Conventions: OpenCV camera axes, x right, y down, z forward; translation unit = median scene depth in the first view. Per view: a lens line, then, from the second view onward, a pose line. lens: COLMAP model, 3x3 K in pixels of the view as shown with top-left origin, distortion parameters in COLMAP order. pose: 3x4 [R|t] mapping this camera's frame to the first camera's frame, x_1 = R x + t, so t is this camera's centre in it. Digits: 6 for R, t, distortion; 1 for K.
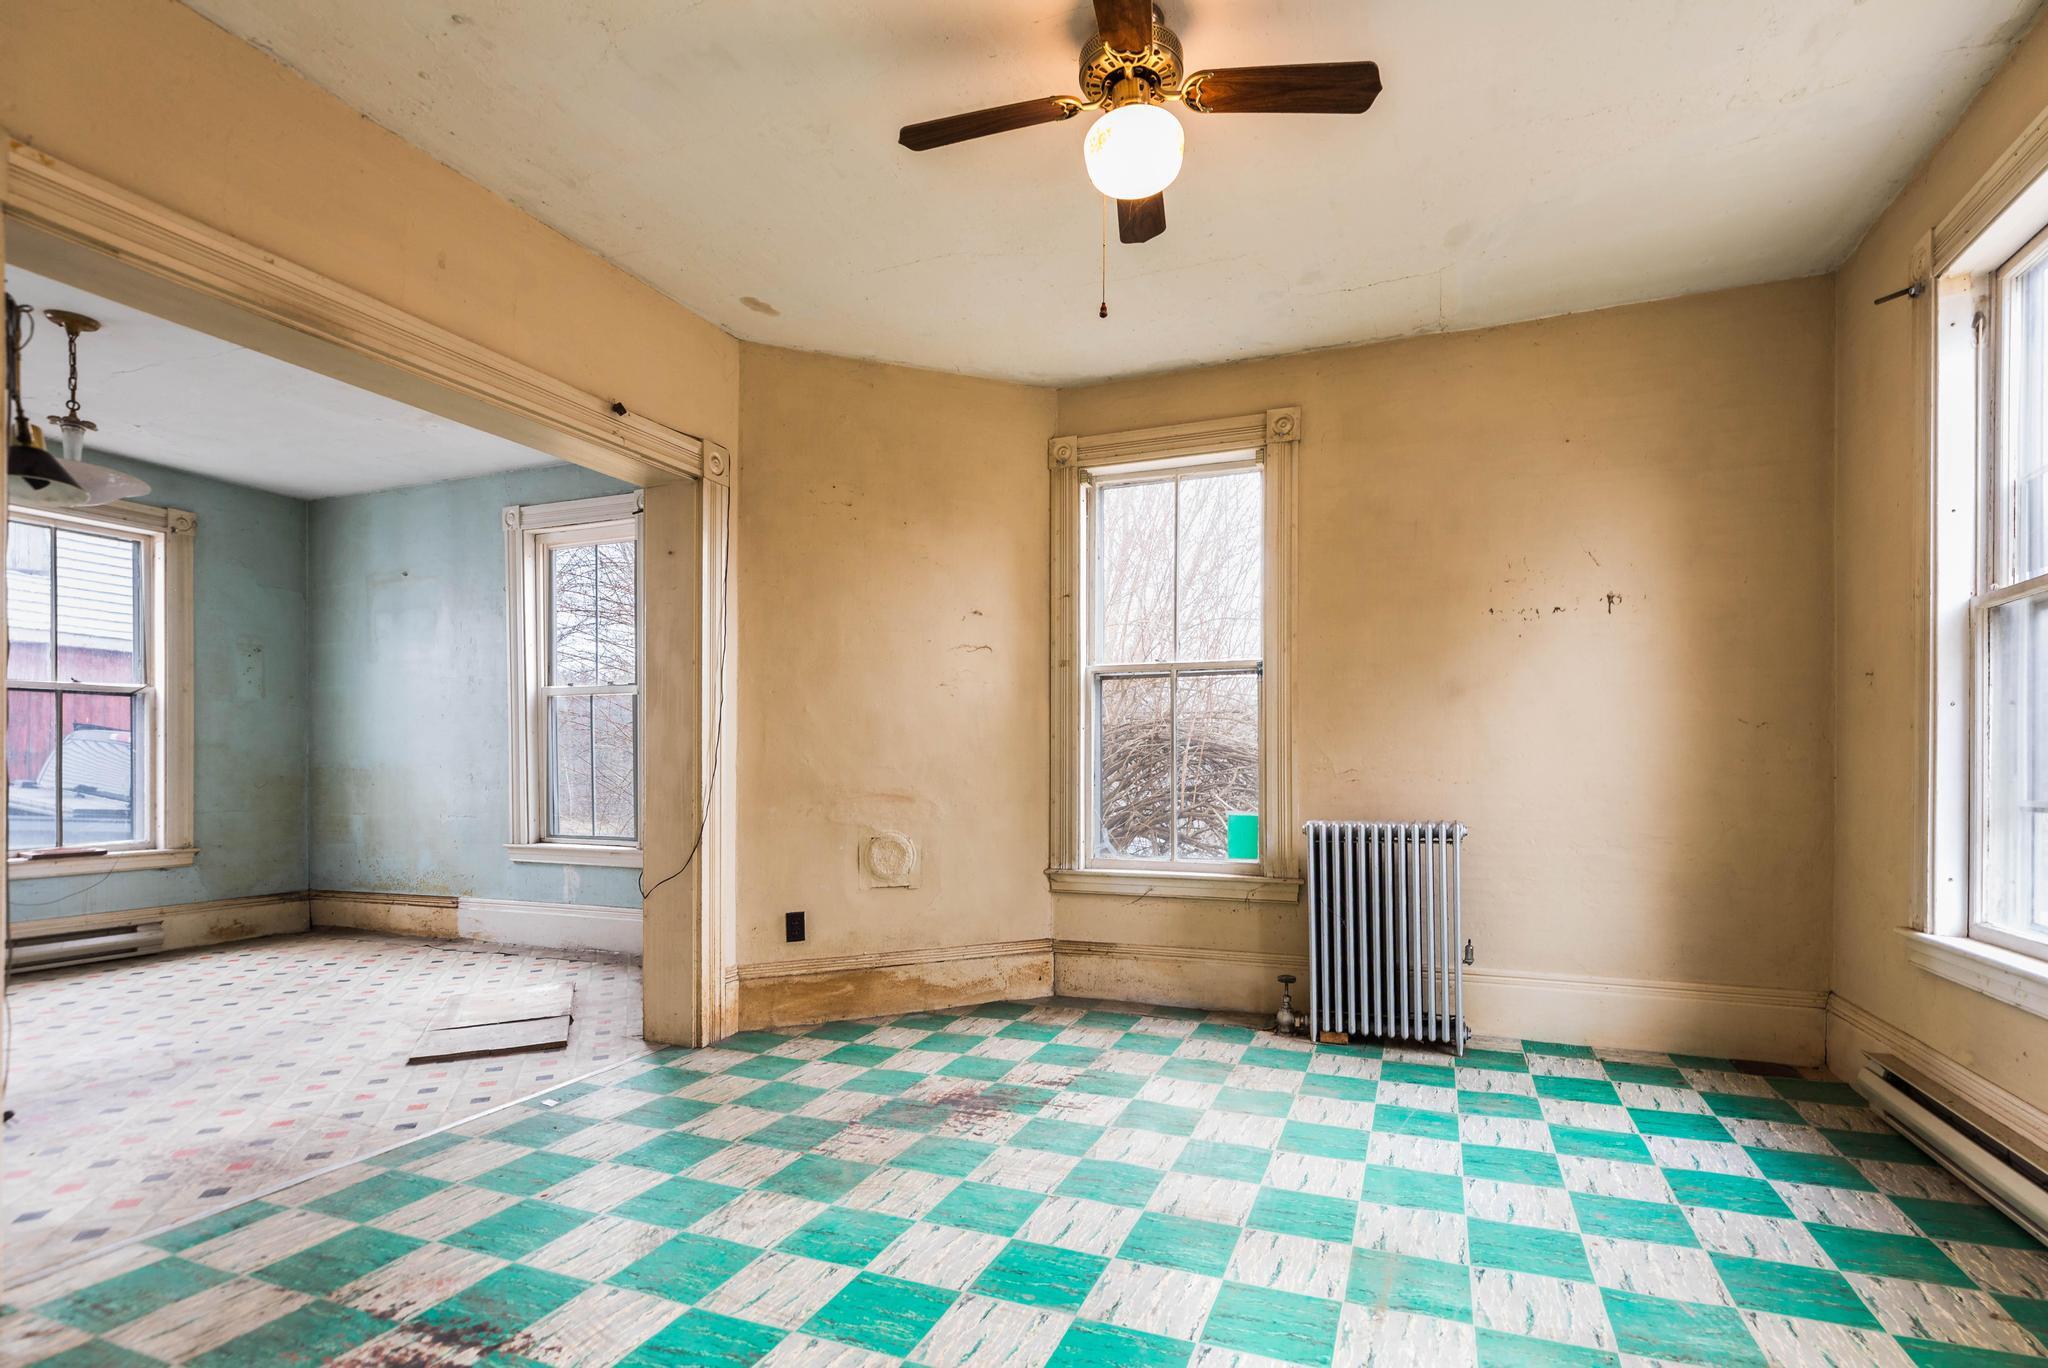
lens RADIAL K [[965.7, 0, 1037.0], [0, 965.7, 762.0], [0, 0, 1]] dist [0.011242, -0.002194]
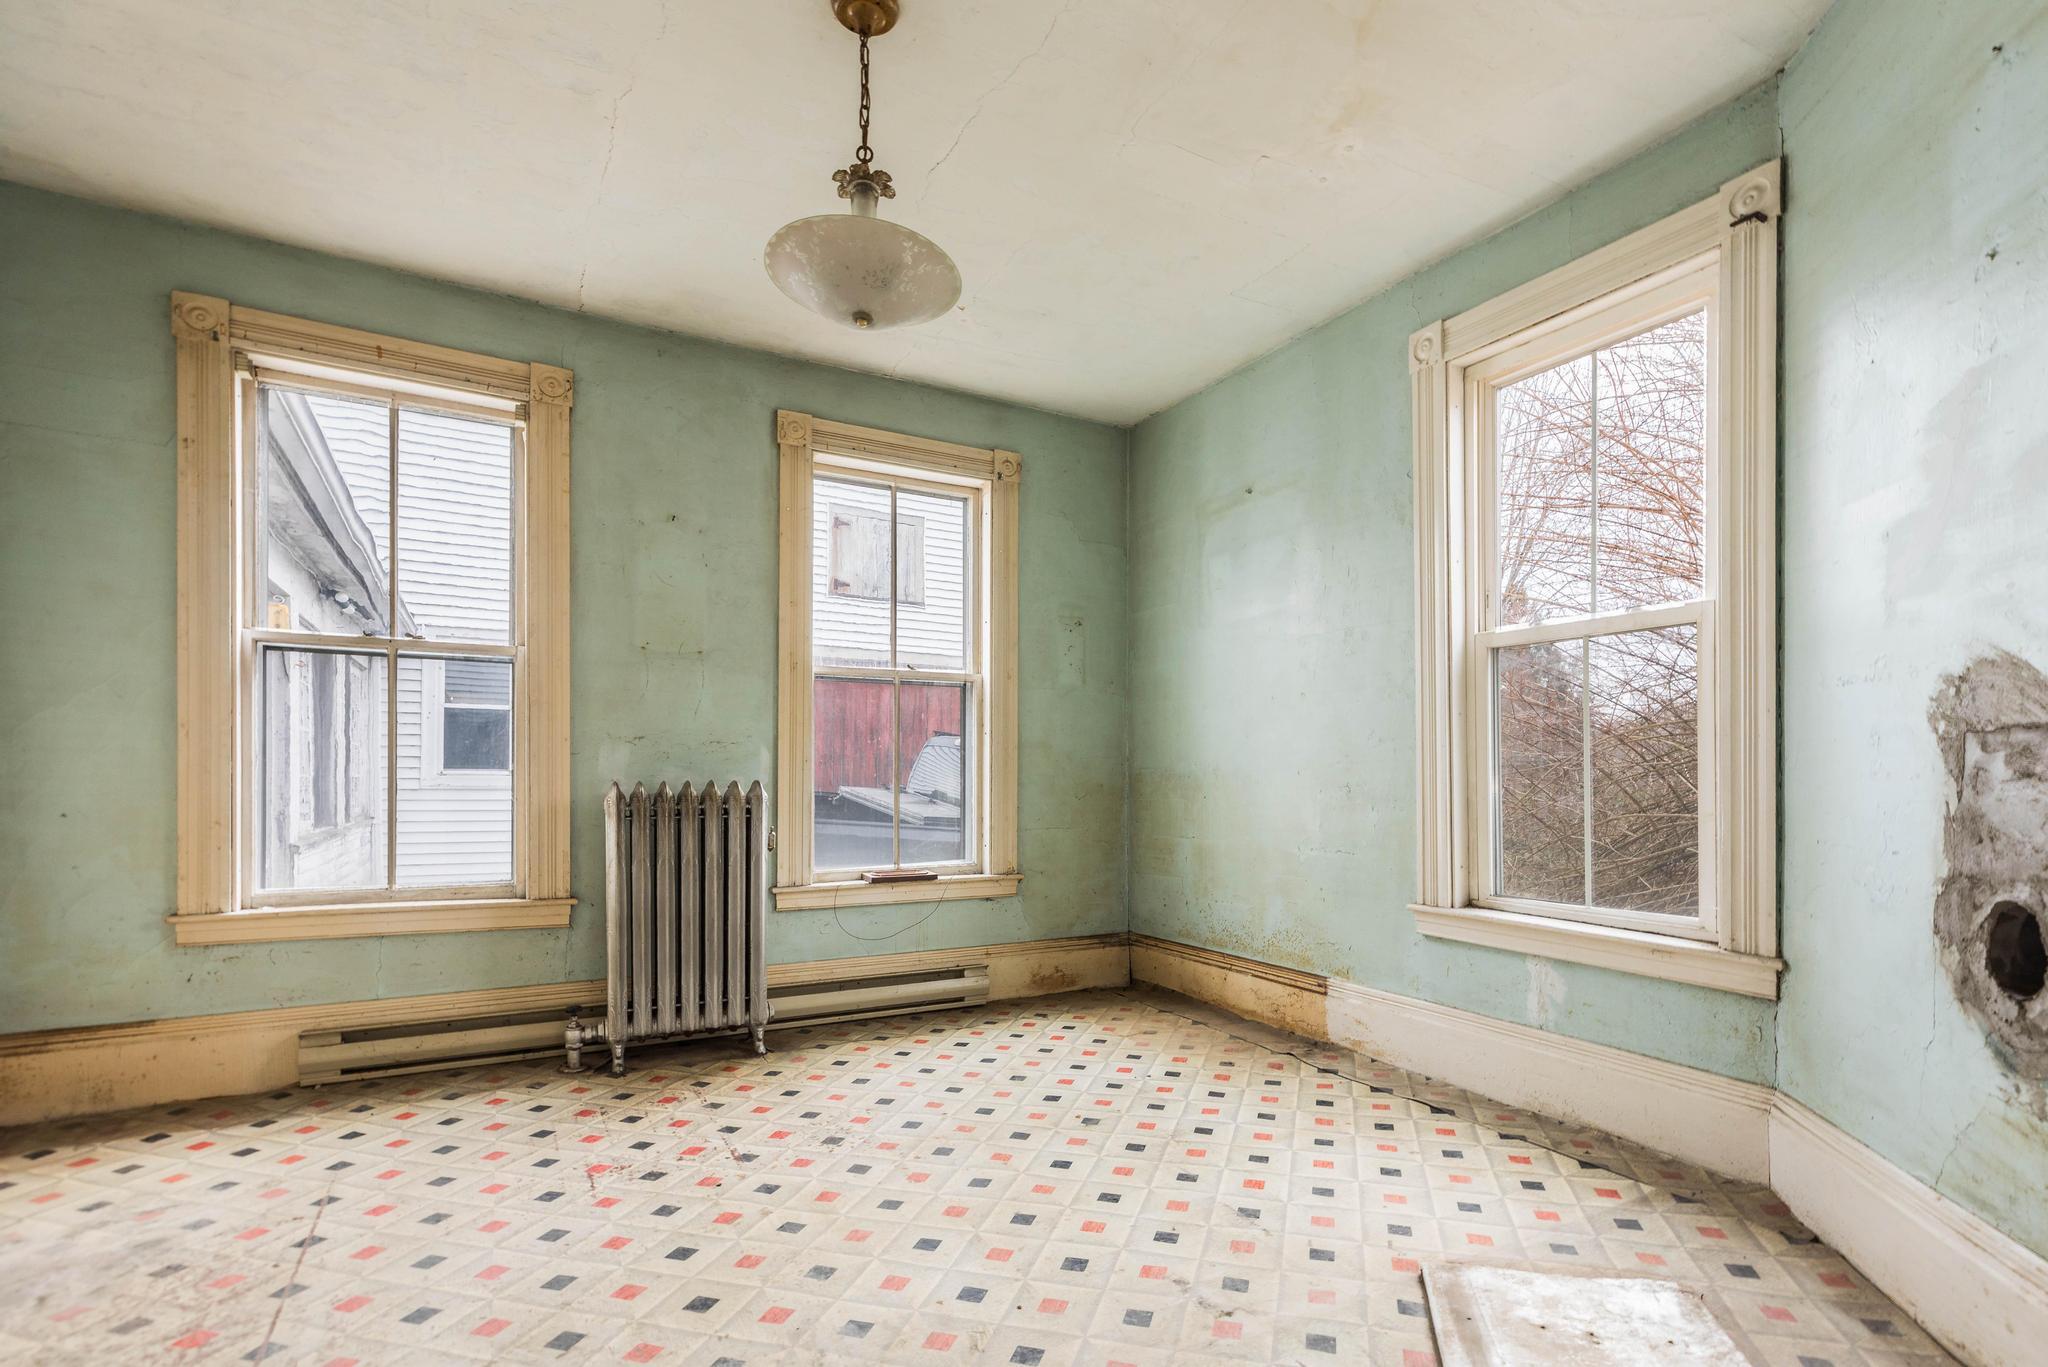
lens RADIAL K [[965.7, 0, 1059.0], [0, 965.7, 777.5], [0, 0, 1]] dist [0.011242, -0.002194]
pose [[0.782044, 0.006902, -0.623185, -0.368492], [-0.002595, 0.999966, 0.007818, 0.003459], [0.623218, -0.004497, 0.782035, 0.427212]]
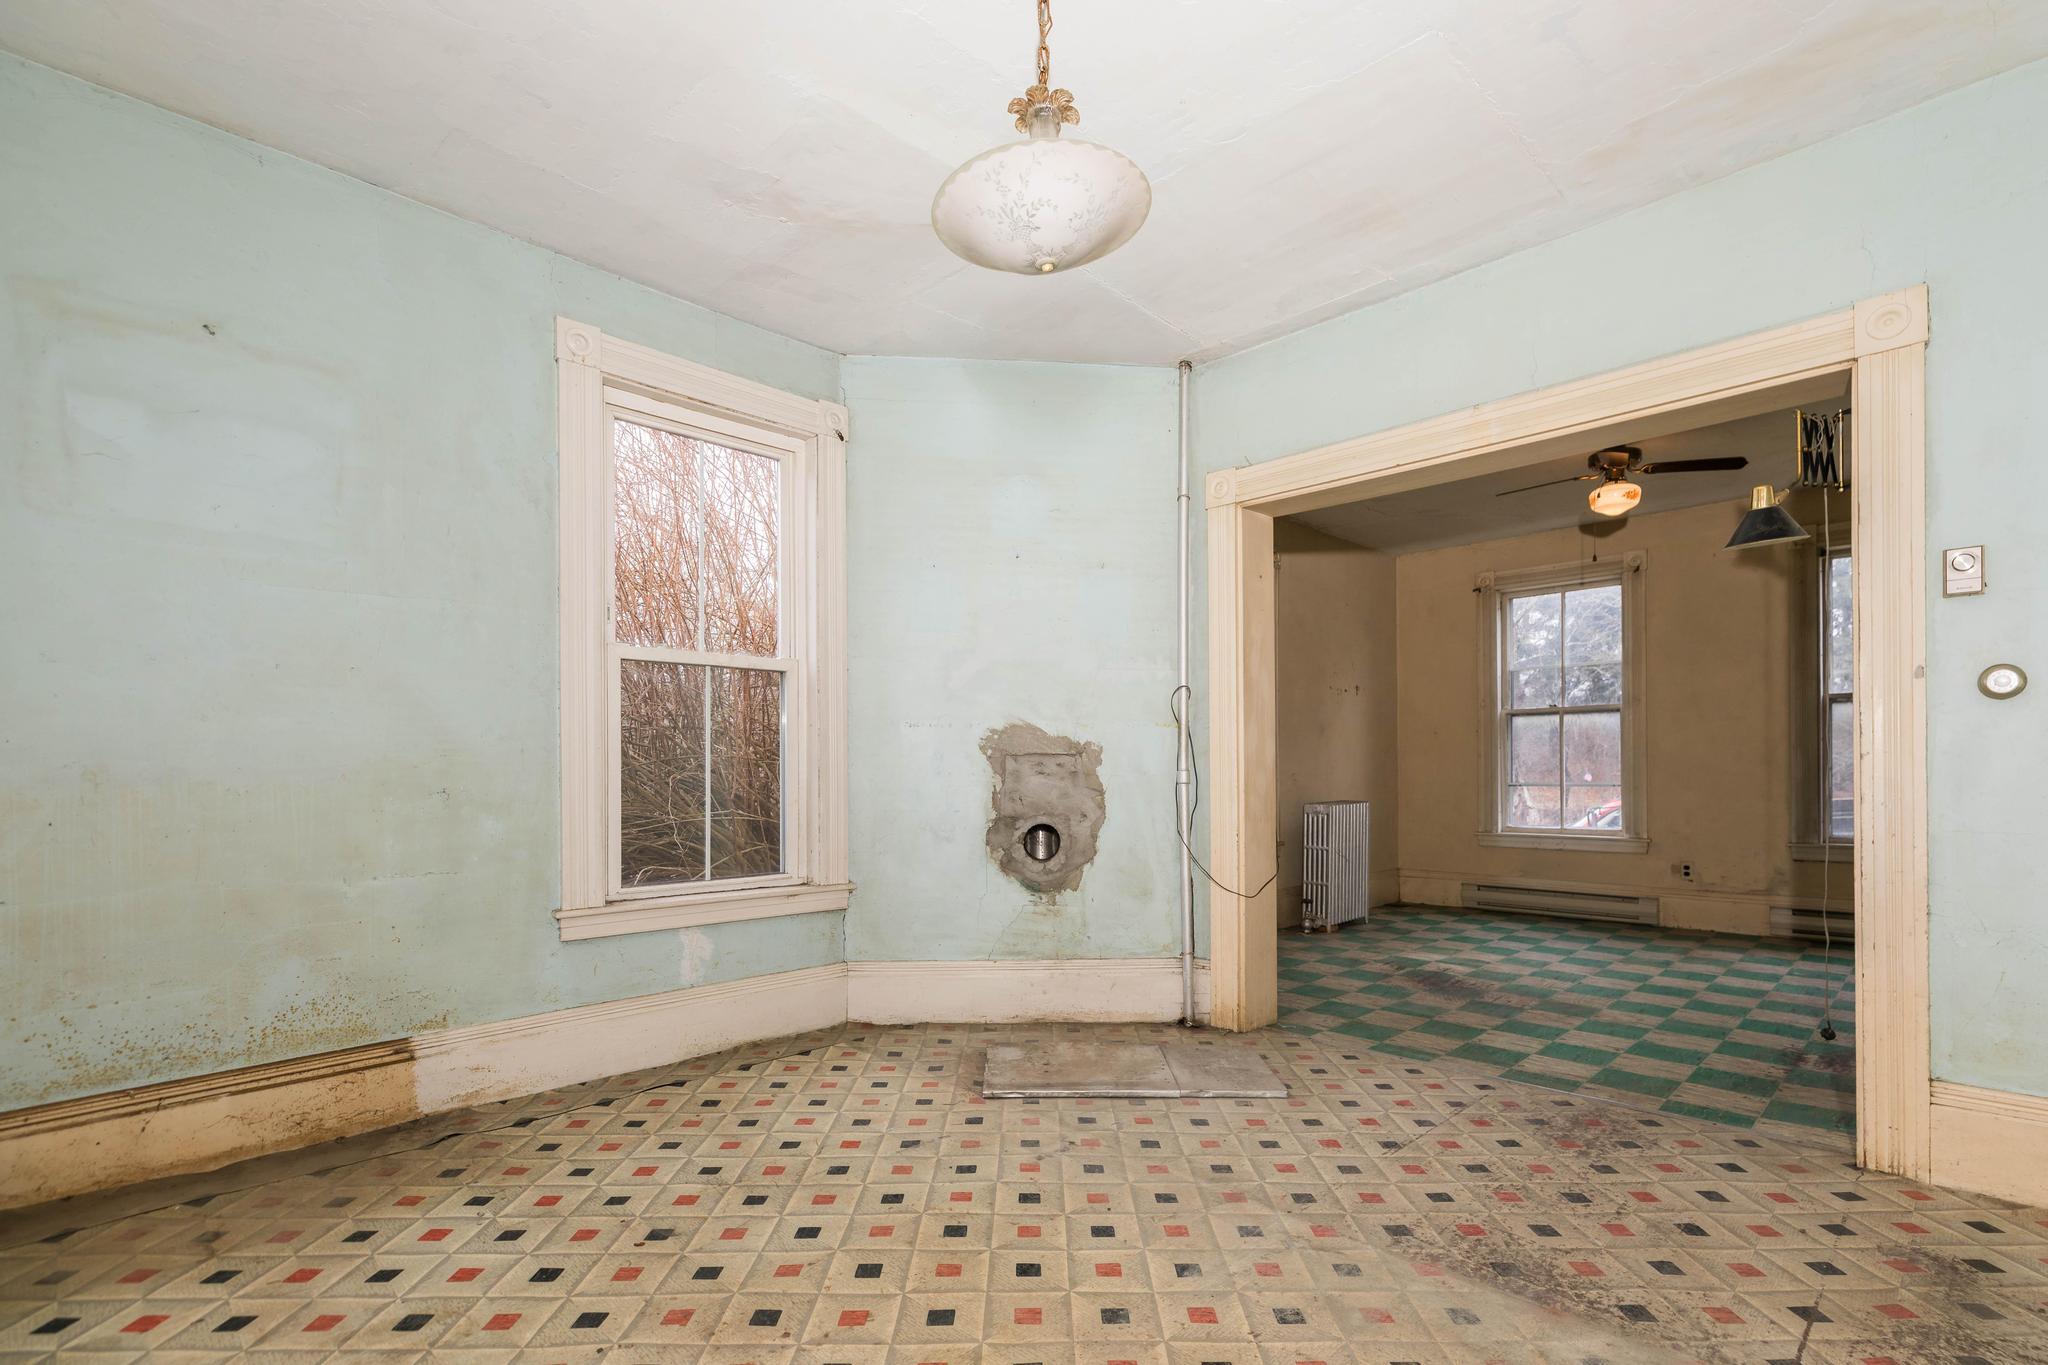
lens RADIAL K [[965.7, 0, 1043.9], [0, 965.7, 772.3], [0, 0, 1]] dist [0.011242, -0.002194]
pose [[0.385142, -0.000196, 0.922857, -1.012589], [-0.001044, 0.999999, 0.000648, 0.003024], [-0.922857, -0.001213, 0.385142, 0.553638]]
